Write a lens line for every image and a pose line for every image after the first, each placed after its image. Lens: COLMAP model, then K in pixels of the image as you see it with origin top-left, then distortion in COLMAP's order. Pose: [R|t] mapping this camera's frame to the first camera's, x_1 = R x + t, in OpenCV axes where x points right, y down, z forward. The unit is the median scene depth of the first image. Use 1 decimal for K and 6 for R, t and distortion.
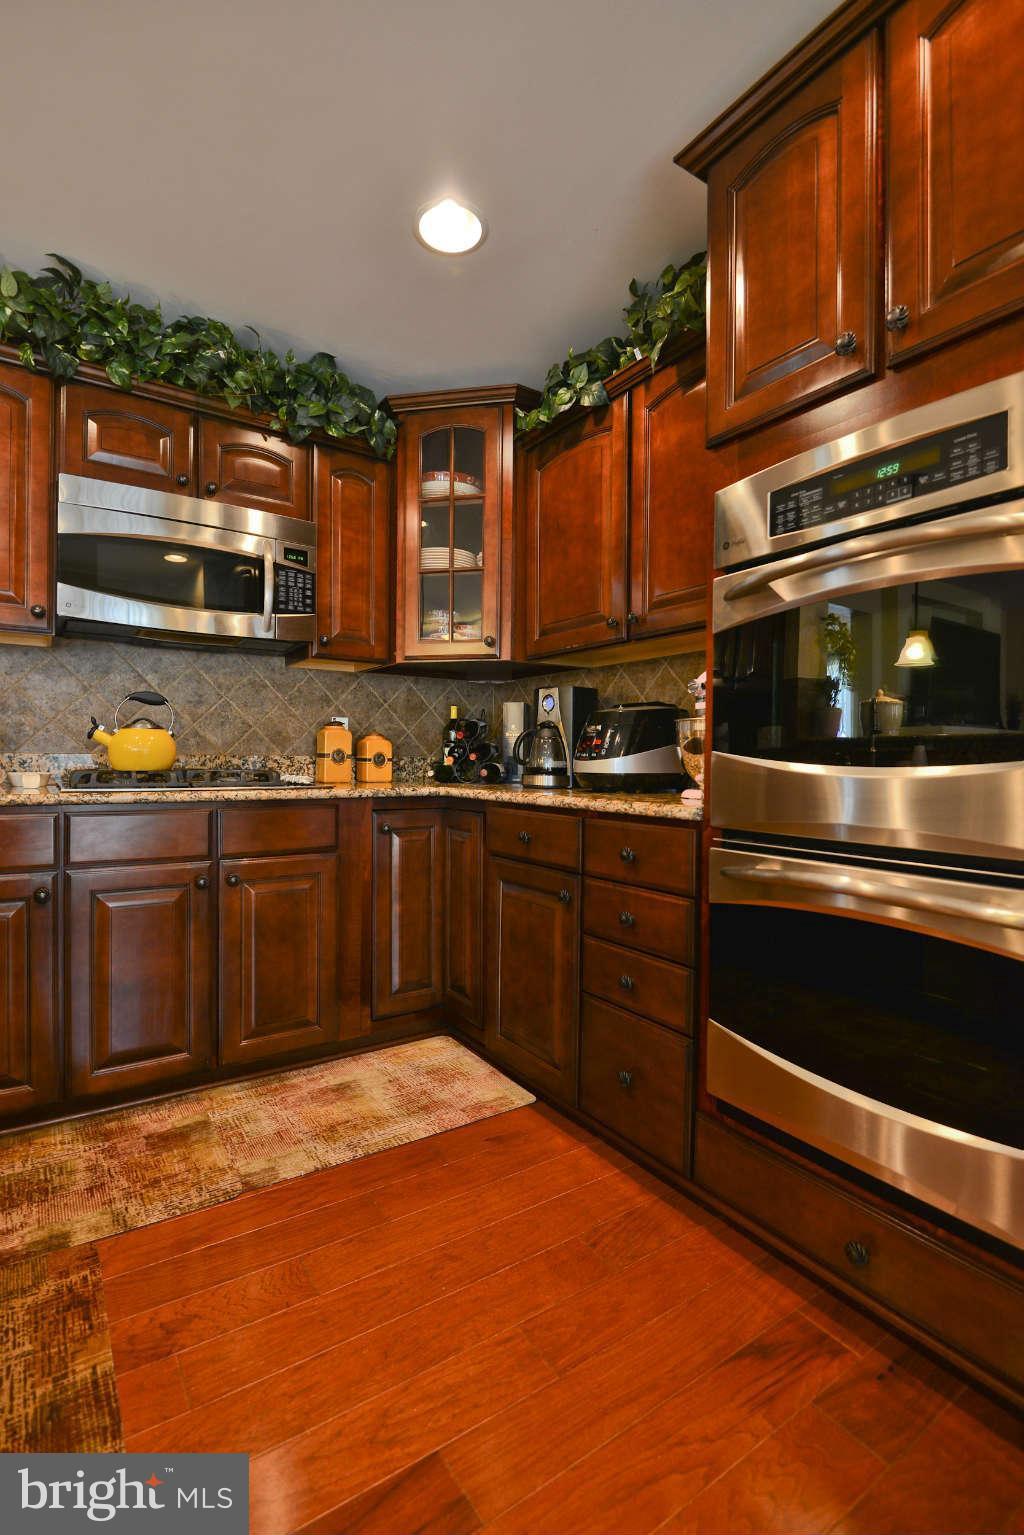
lens RADIAL K [[708.3, 0, 504.4], [0, 708.3, 768.6], [0, 0, 1]] dist [-0.002329, -0.010382]
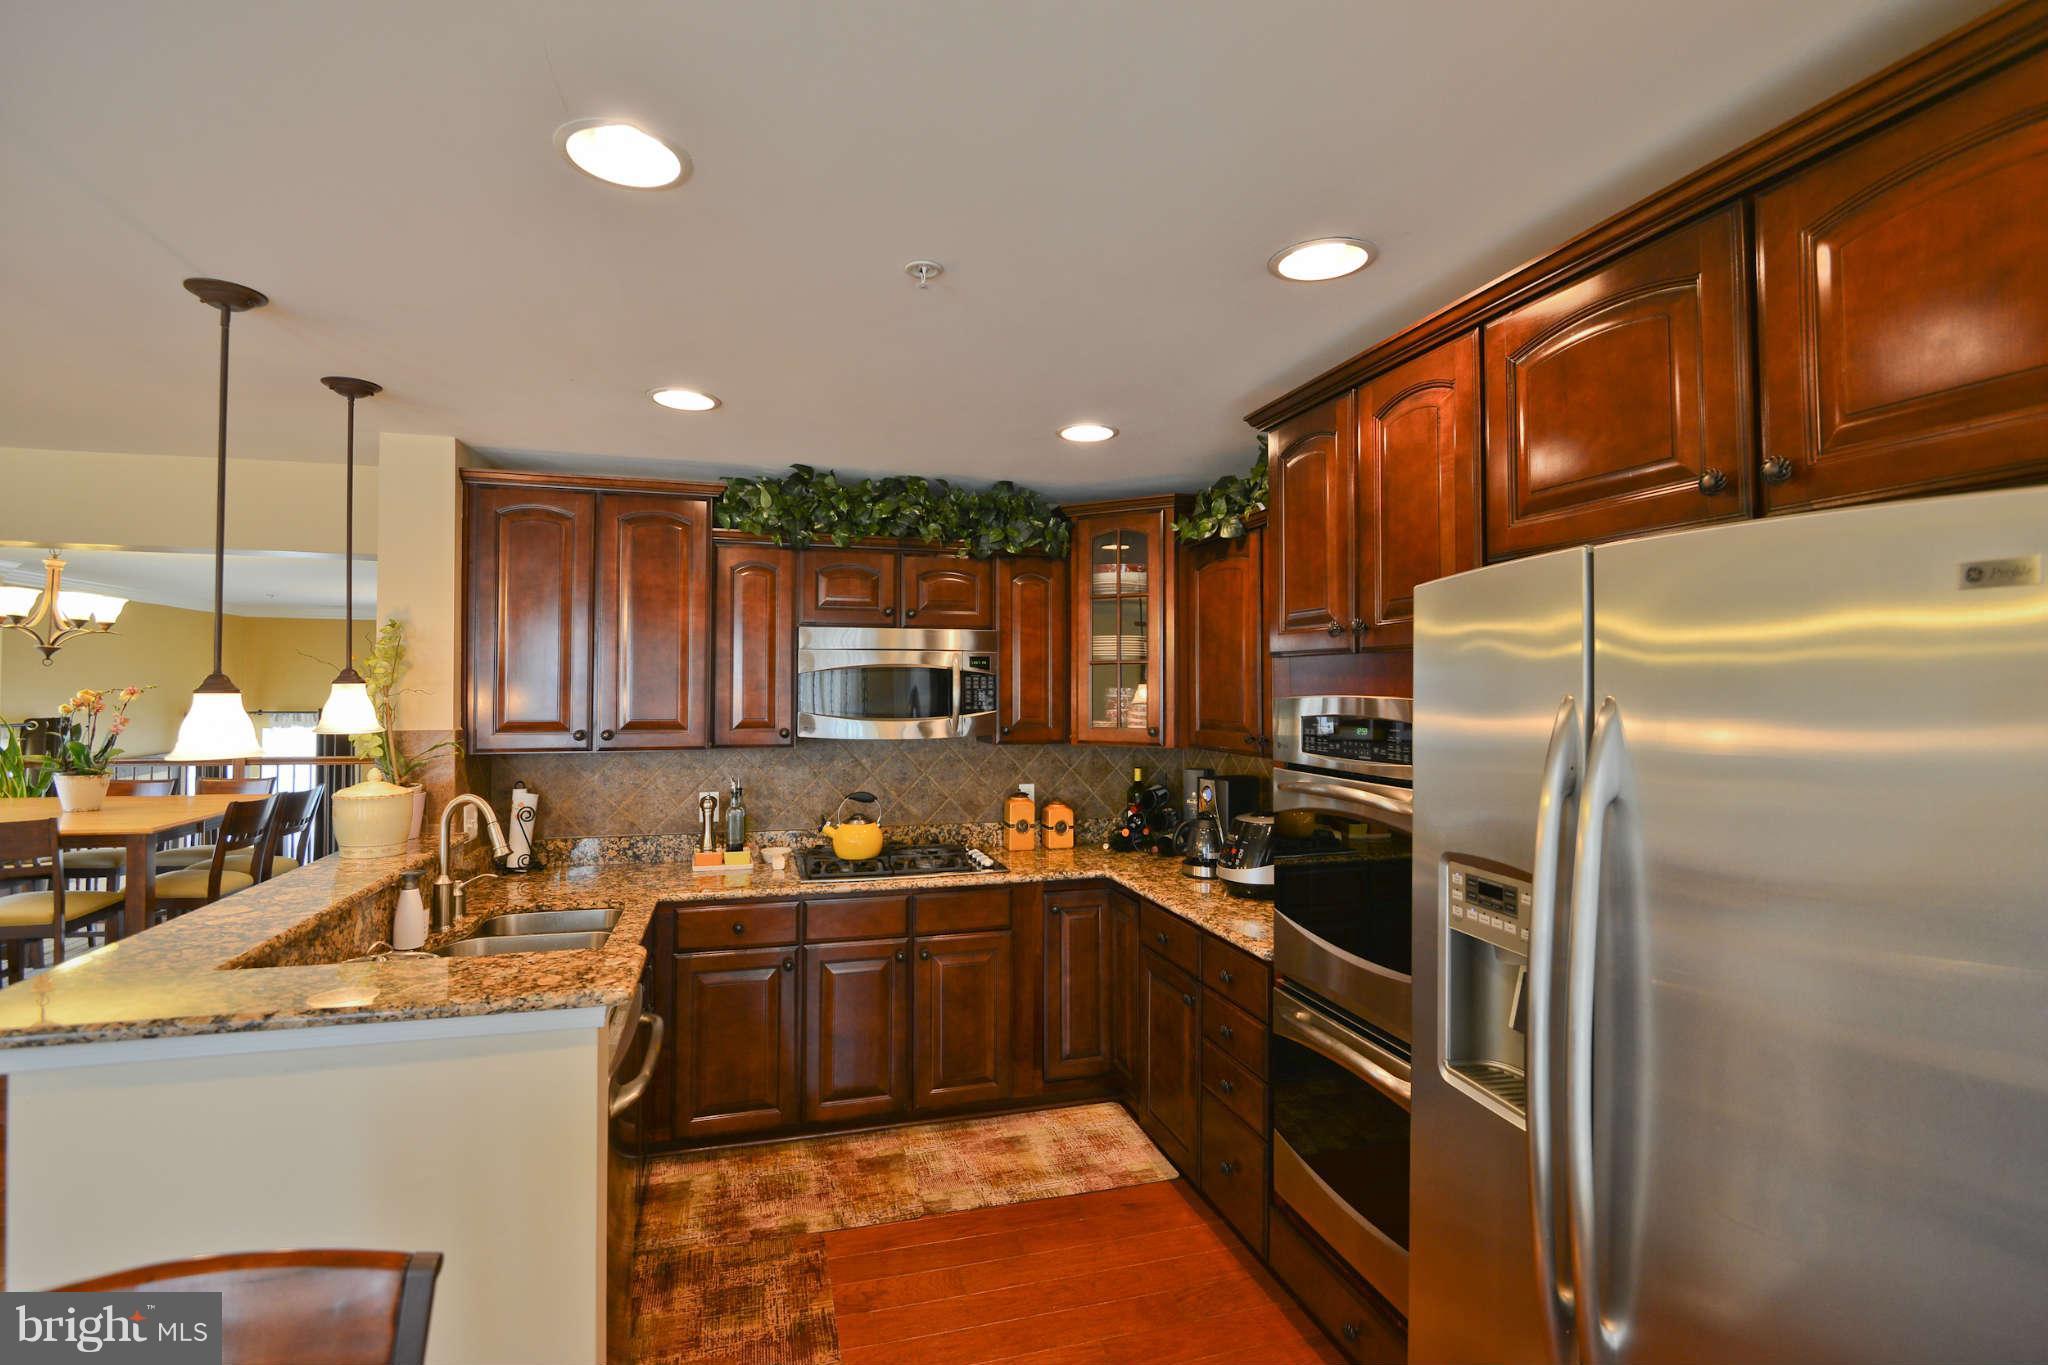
lens RADIAL K [[948.8, 0, 1022.8], [0, 948.8, 666.6], [0, 0, 1]] dist [-0.002823, -0.008134]
pose [[0.953292, -0.012891, -0.301776, 0.266248], [0.002002, 0.999337, -0.036365, -0.269067], [0.302045, 0.034062, 0.952685, -0.499951]]
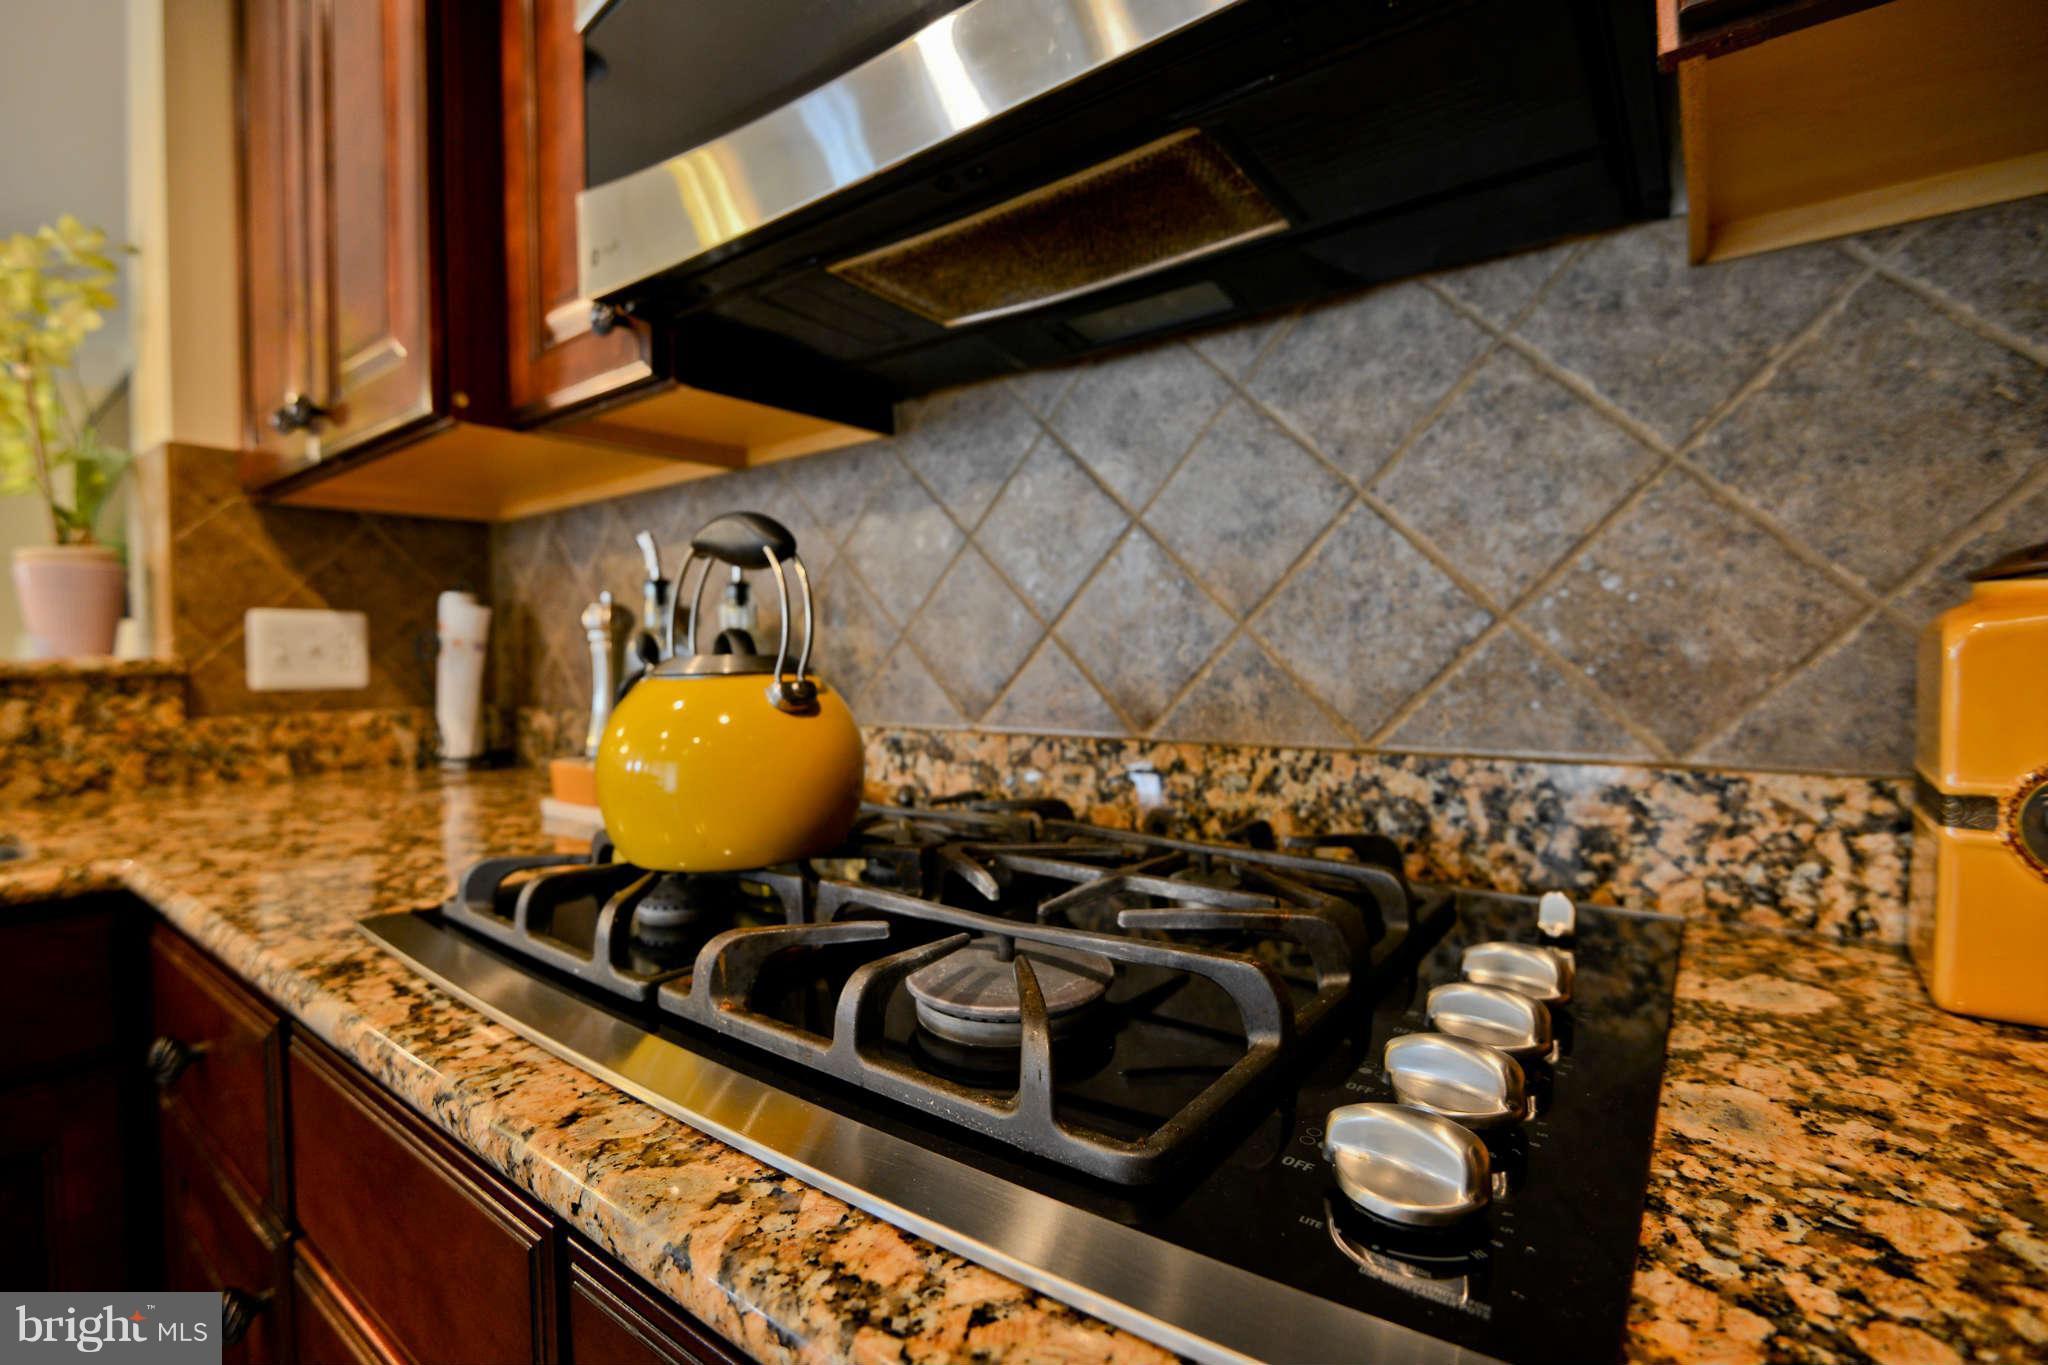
lens RADIAL K [[945.0, 0, 1020.9], [0, 945.0, 667.5], [0, 0, 1]] dist [-0.002329, -0.010382]
pose [[0.316296, 0.001023, -0.948660, -0.181085], [0.007118, 0.999969, 0.003451, -0.059336], [0.948634, -0.007844, 0.316278, 0.999668]]
